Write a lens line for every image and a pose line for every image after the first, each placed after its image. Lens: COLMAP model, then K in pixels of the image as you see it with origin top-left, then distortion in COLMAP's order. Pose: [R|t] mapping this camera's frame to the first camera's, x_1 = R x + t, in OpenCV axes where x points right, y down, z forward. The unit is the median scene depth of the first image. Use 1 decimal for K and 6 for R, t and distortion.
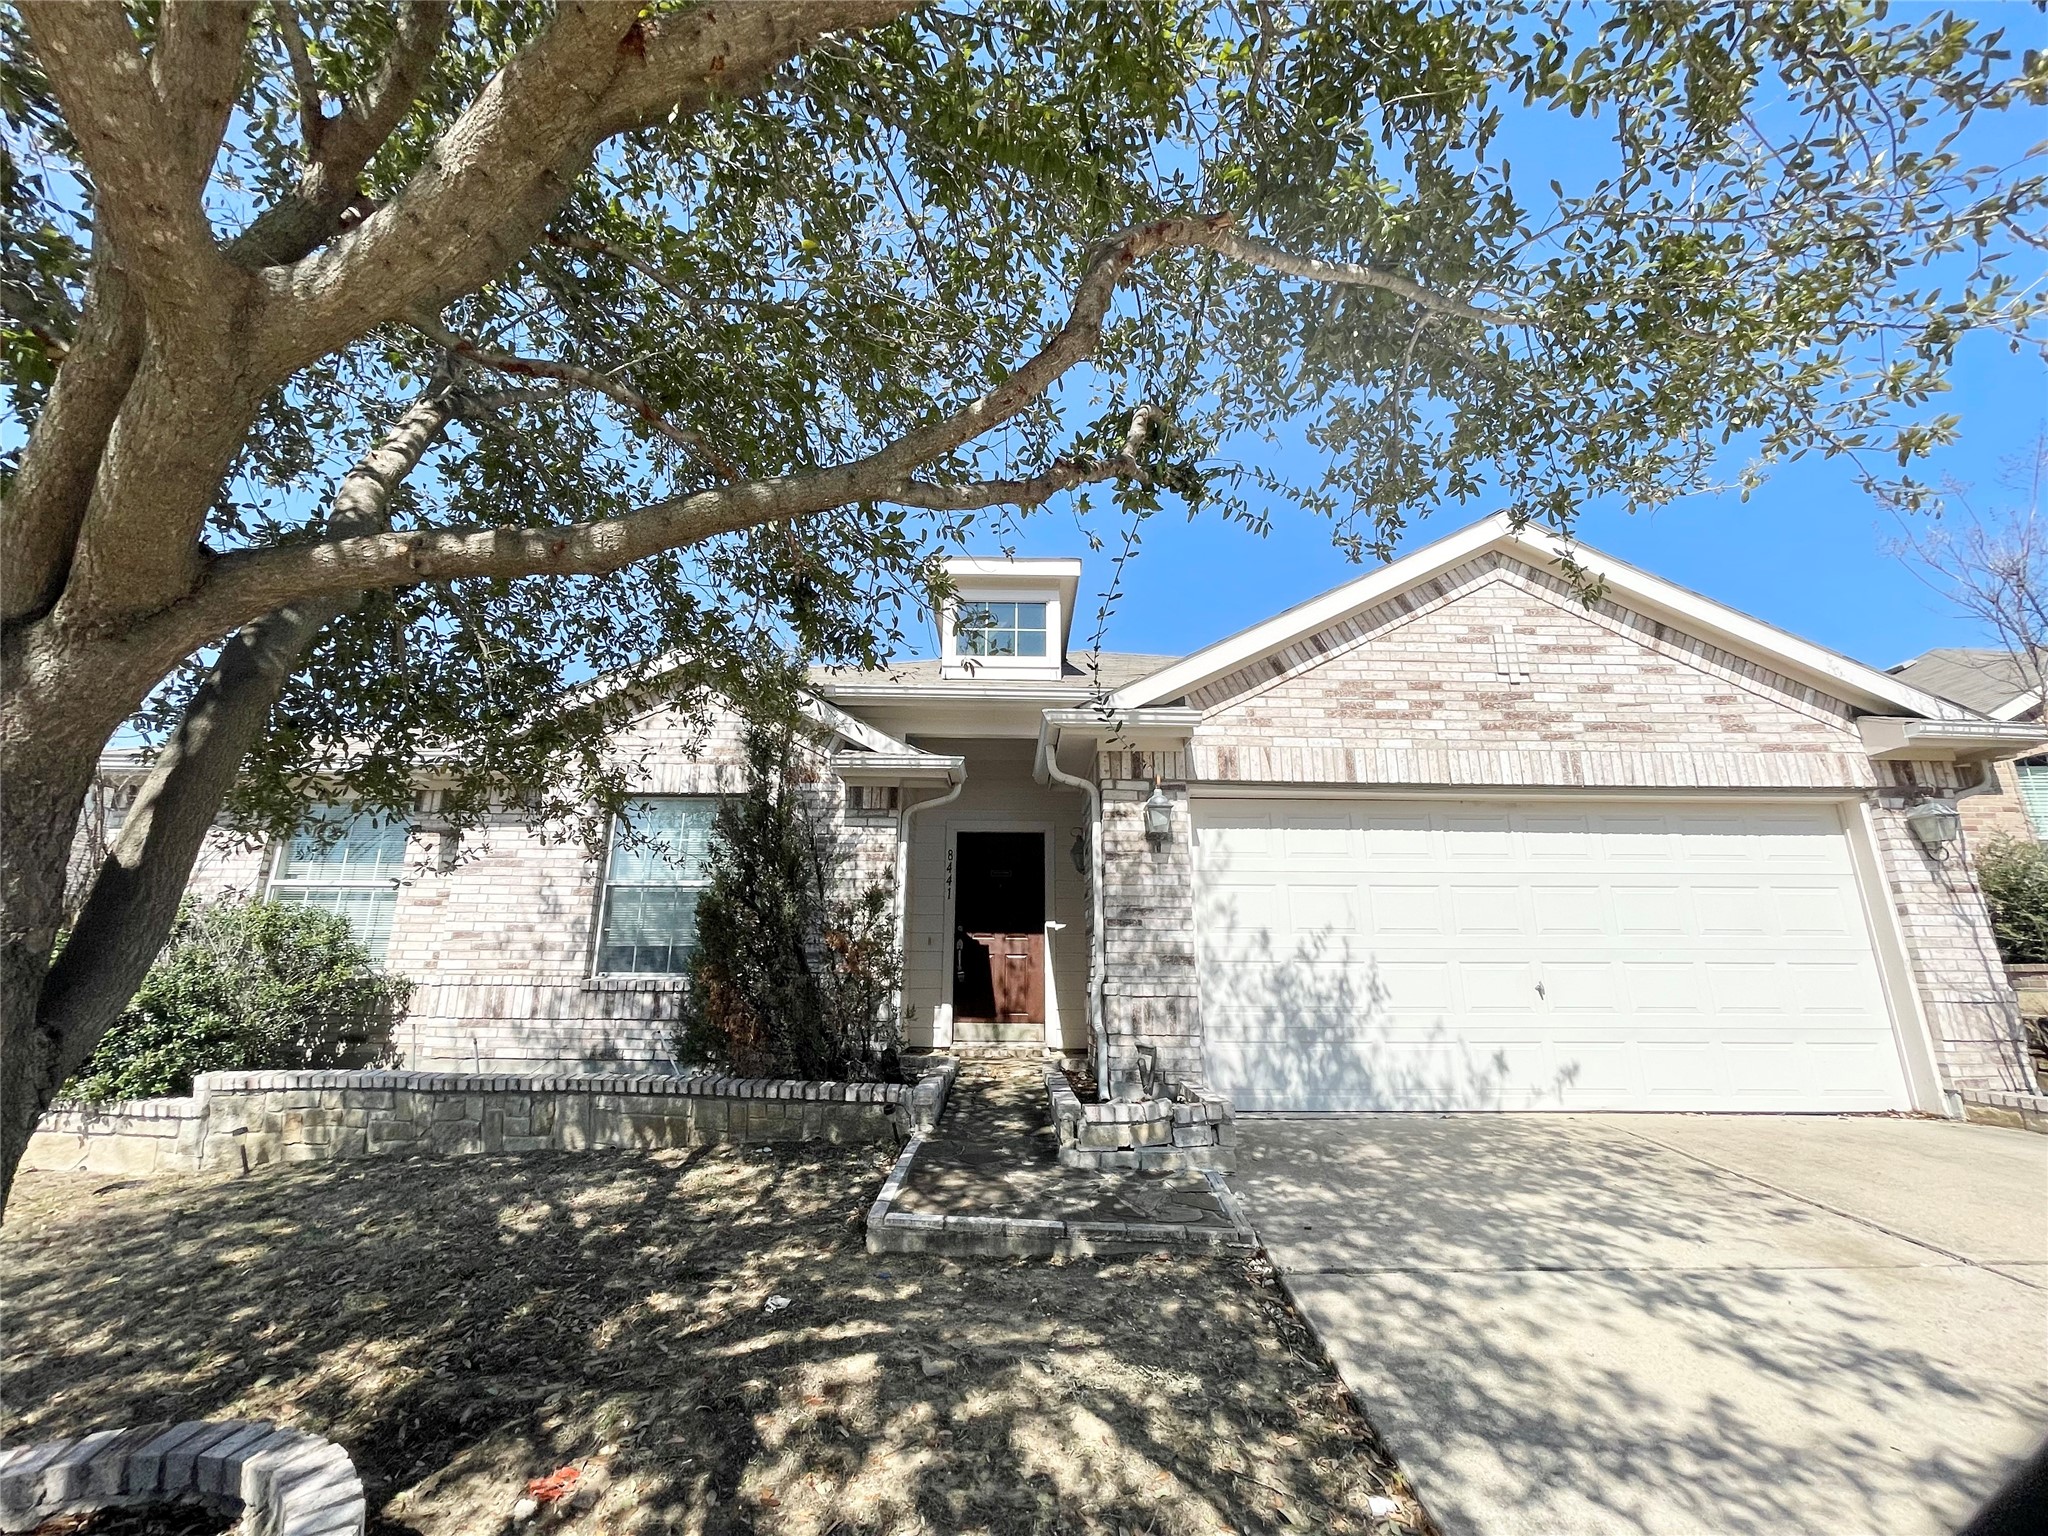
lens RADIAL K [[824.8, 0, 1014.2], [0, 824.8, 760.7], [0, 0, 1]] dist [-0.001919, -0.000579]
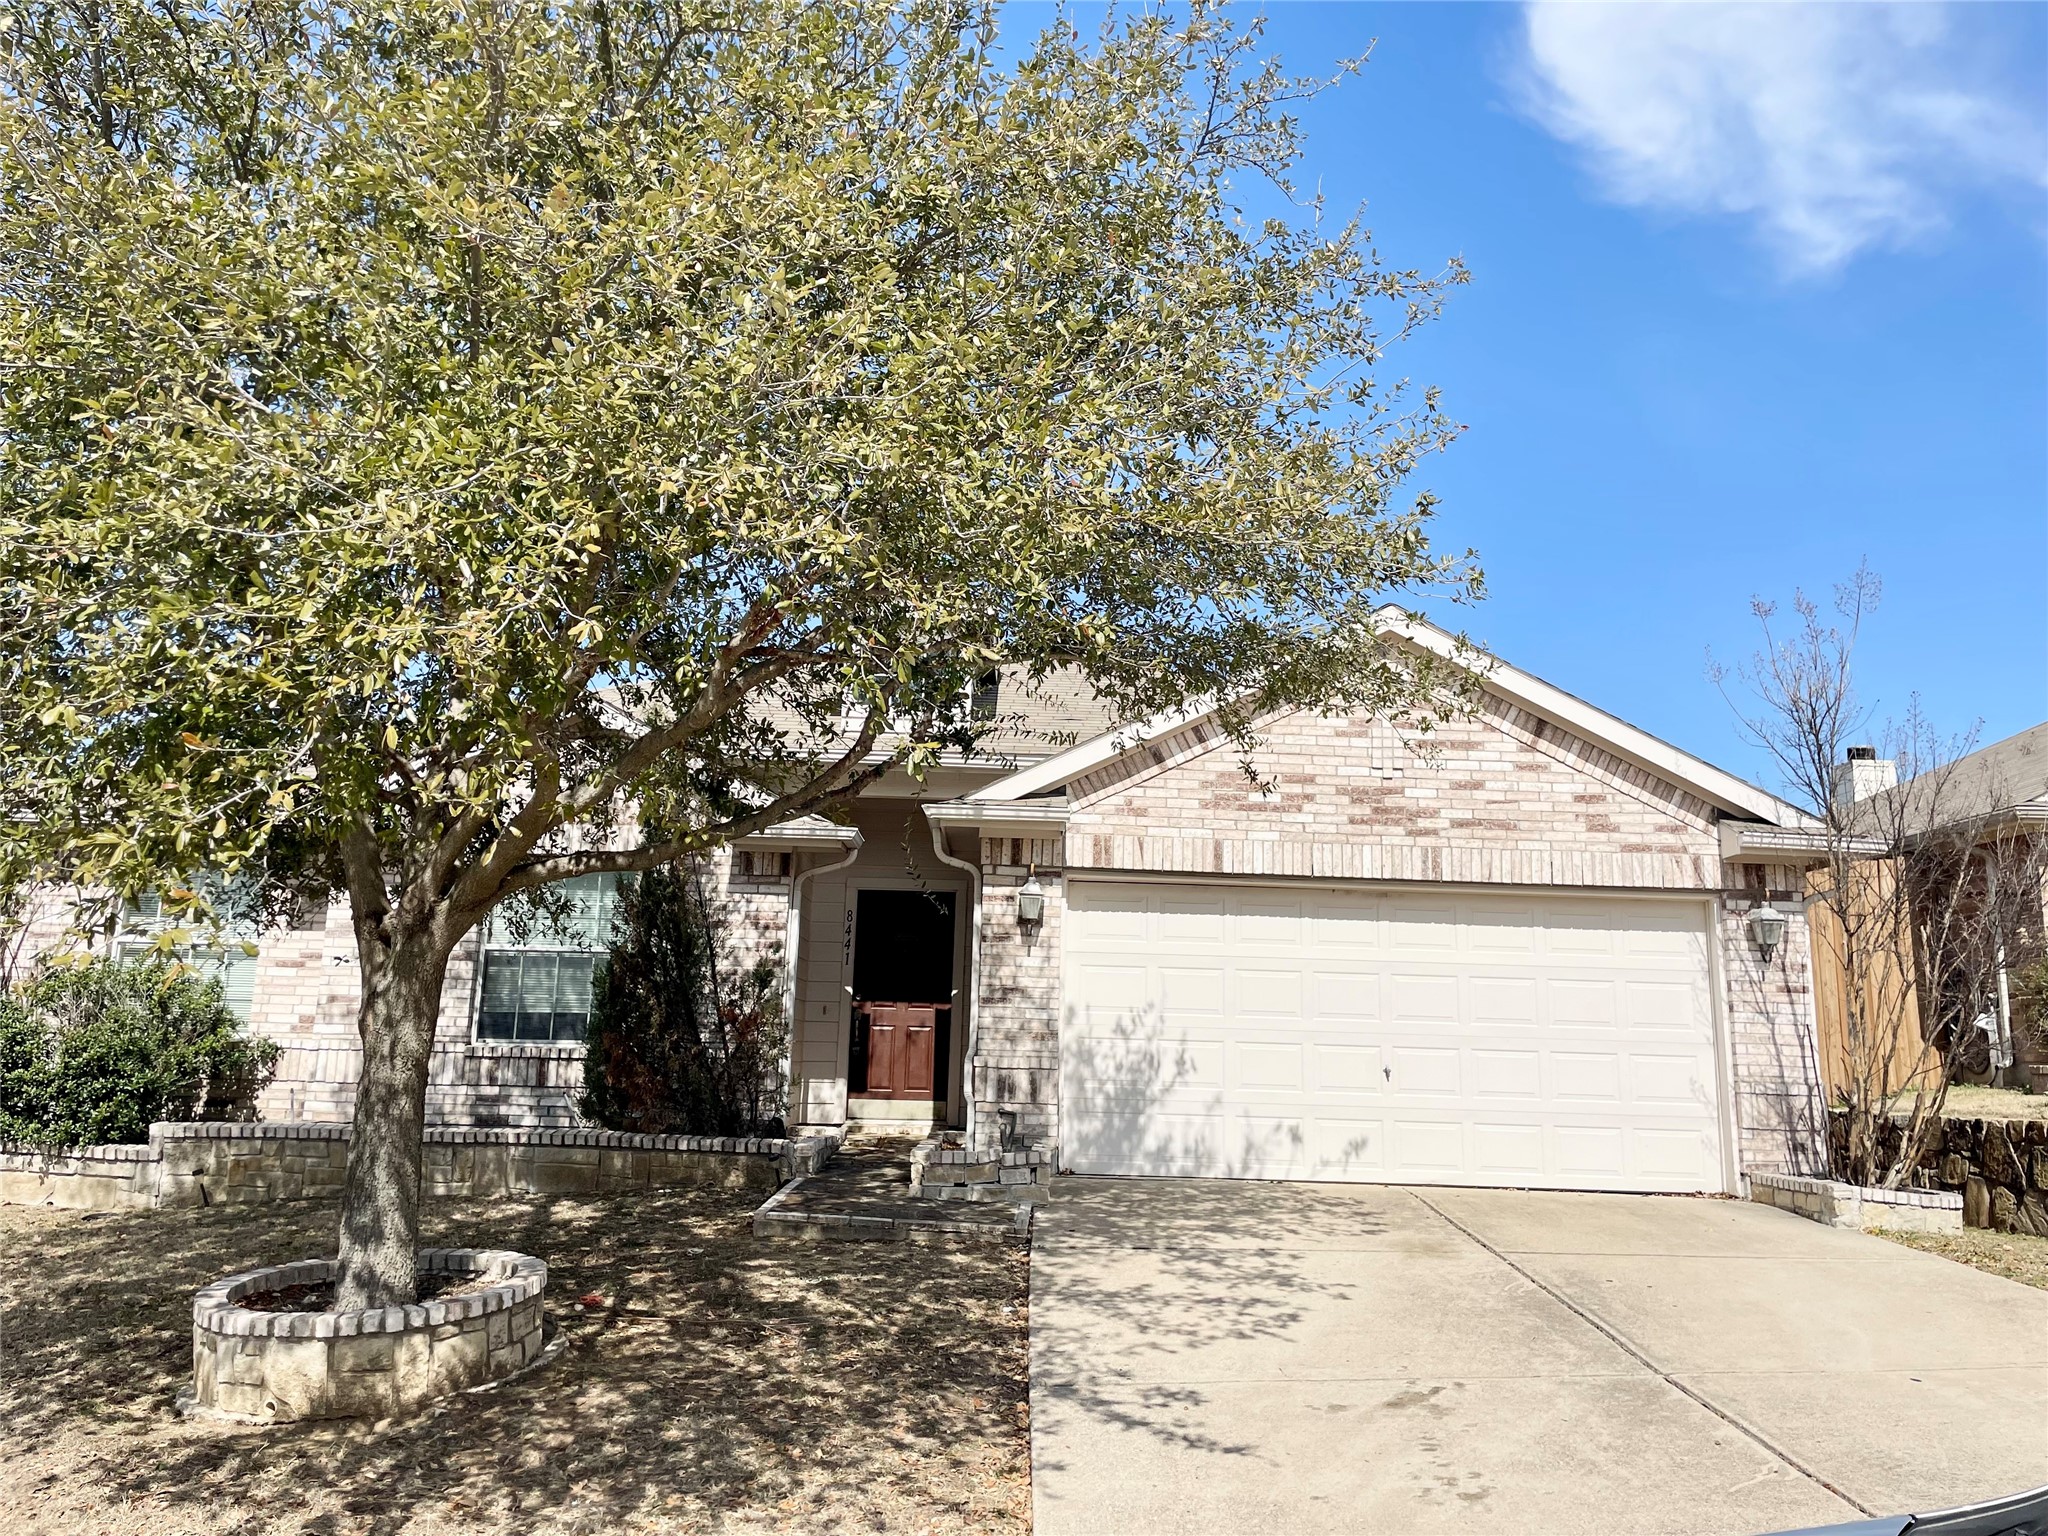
lens RADIAL K [[1550.5, 0, 1024.9], [0, 1550.5, 765.9], [0, 0, 1]] dist [0.059338, -0.009655]
pose [[0.999775, 0.021107, -0.002290, 0.161390], [-0.020912, 0.997639, 0.065412, -0.230094], [0.003665, -0.065350, 0.997856, -0.950353]]
